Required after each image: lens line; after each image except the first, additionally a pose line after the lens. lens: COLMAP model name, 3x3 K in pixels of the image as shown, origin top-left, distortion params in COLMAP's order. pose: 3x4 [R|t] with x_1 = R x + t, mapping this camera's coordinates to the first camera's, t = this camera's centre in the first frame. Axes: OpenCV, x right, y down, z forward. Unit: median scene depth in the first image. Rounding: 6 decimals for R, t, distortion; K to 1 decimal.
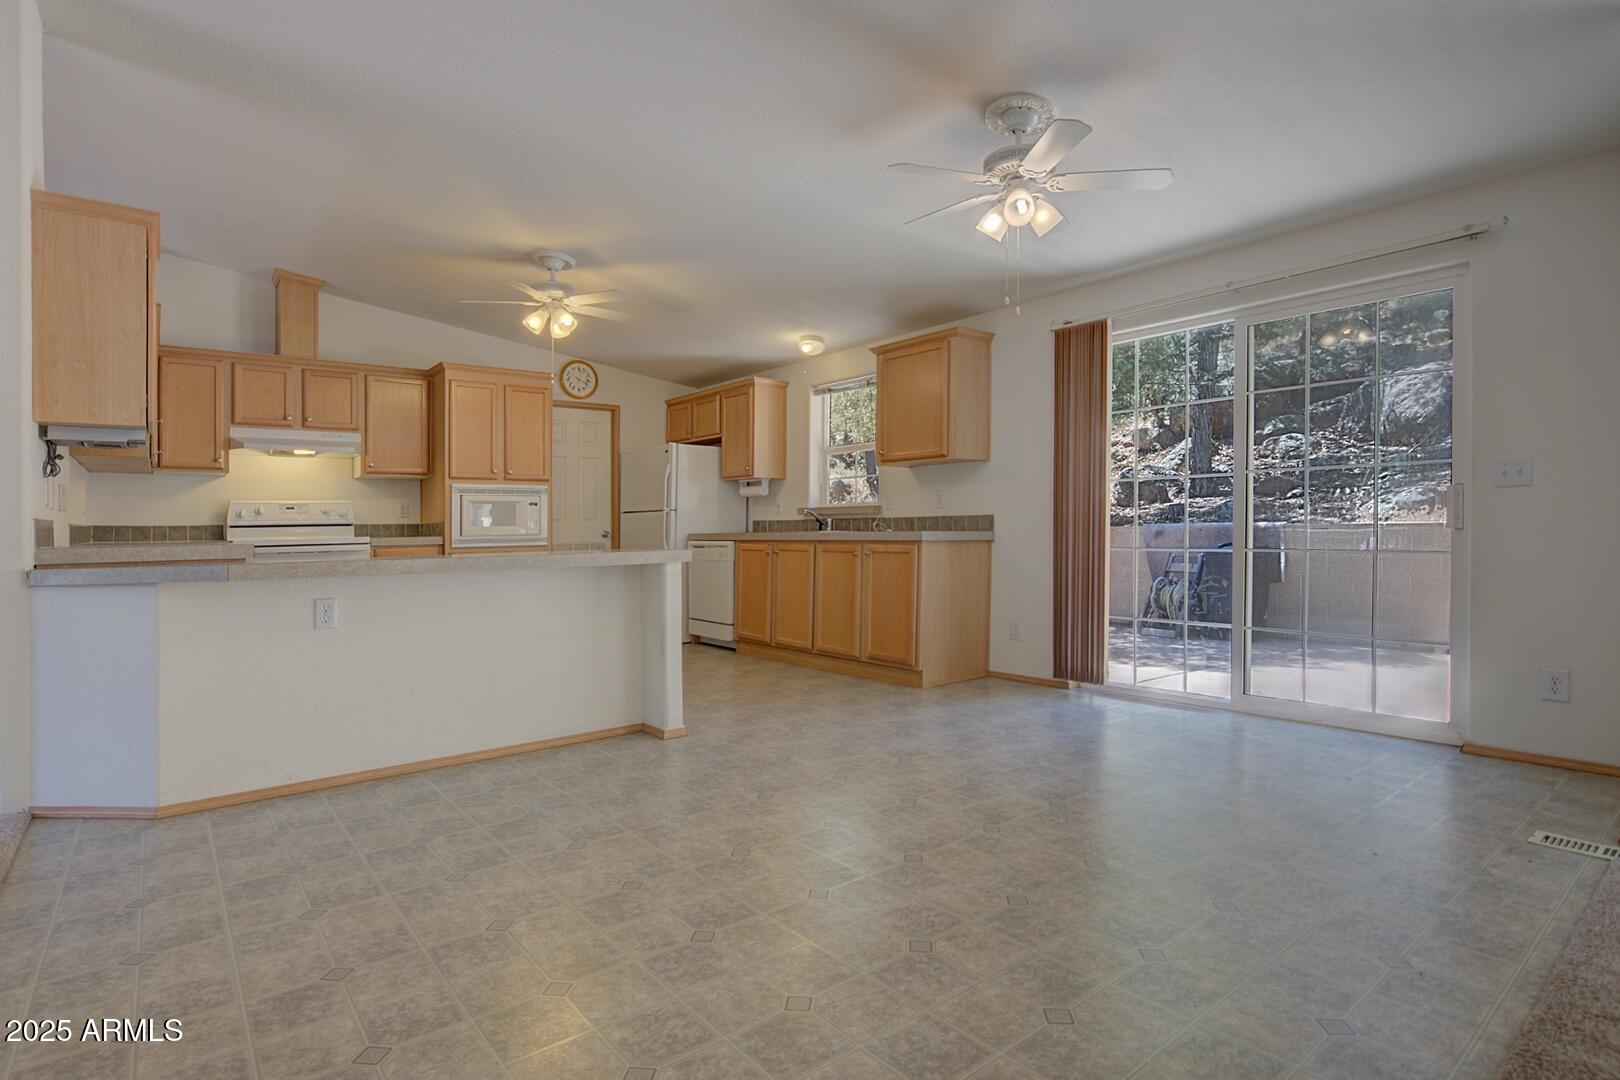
lens RADIAL K [[820.9, 0, 810.0], [0, 820.9, 540.0], [0, 0, 1]] dist [-0.003938, -0.000819]
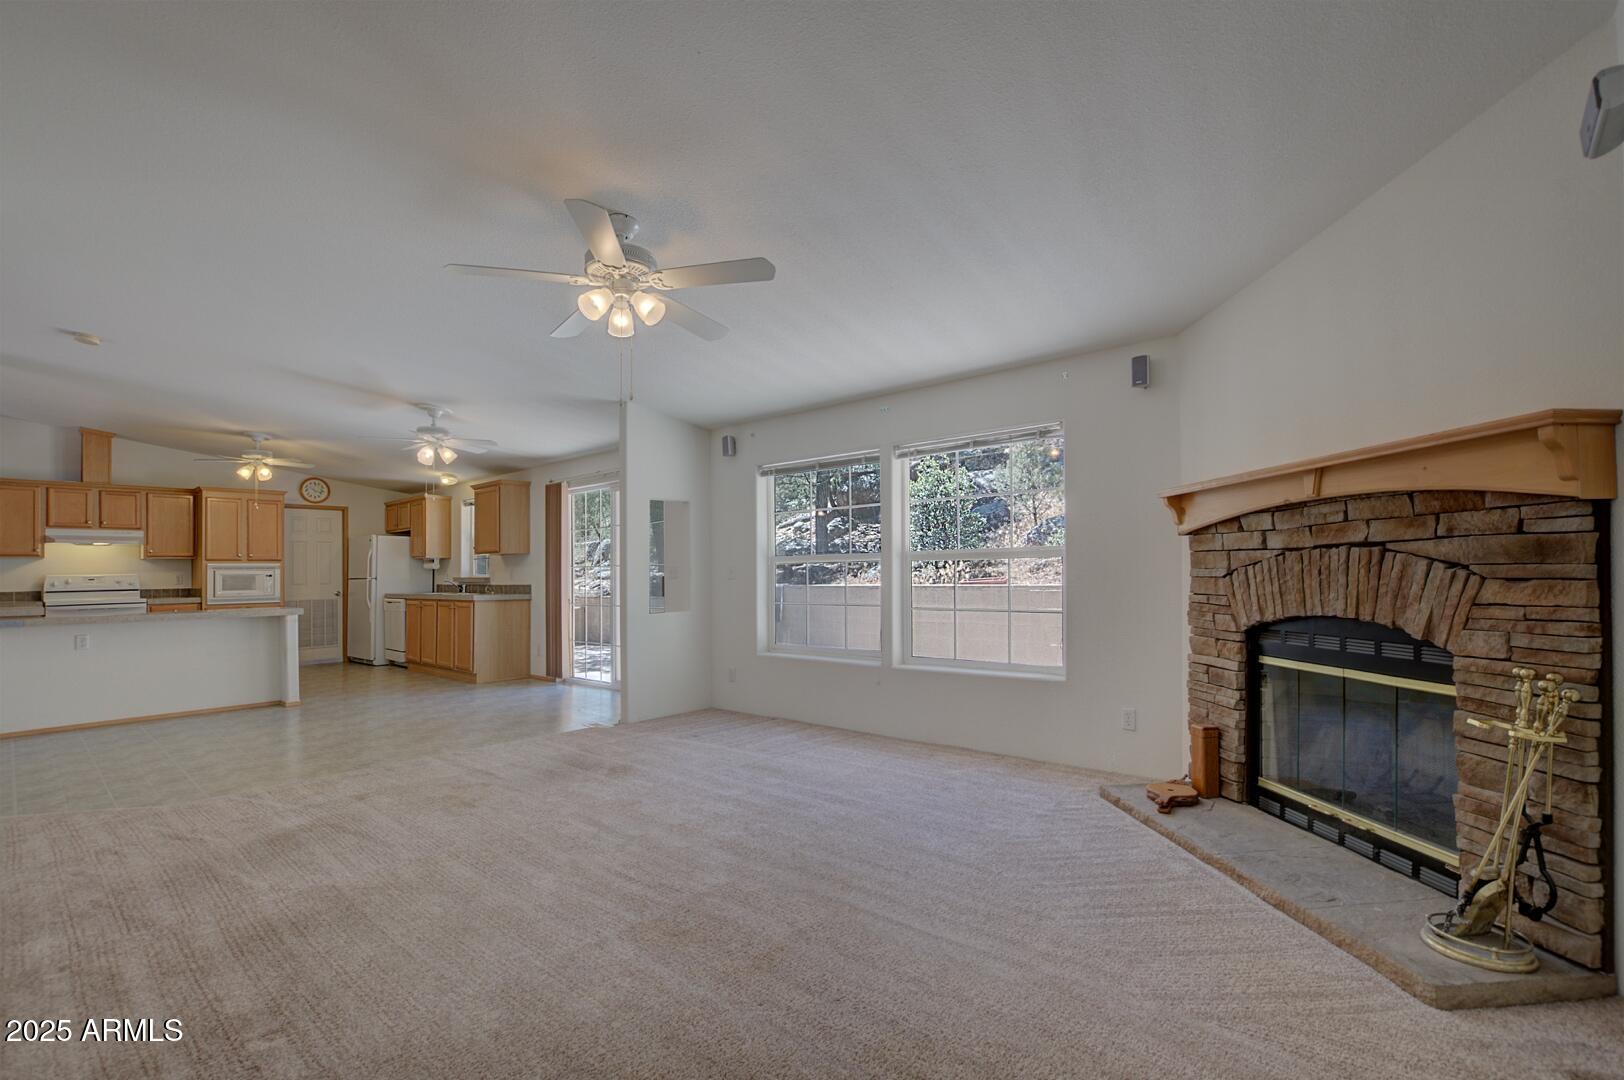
lens RADIAL K [[750.4, 0, 795.2], [0, 750.4, 575.0], [0, 0, 1]] dist [-0.003303, -0.001554]
pose [[0.989967, -0.002130, 0.141284, 0.471839], [0.004119, 0.999897, -0.013785, -0.023215], [-0.141240, 0.014228, 0.989873, -0.568345]]
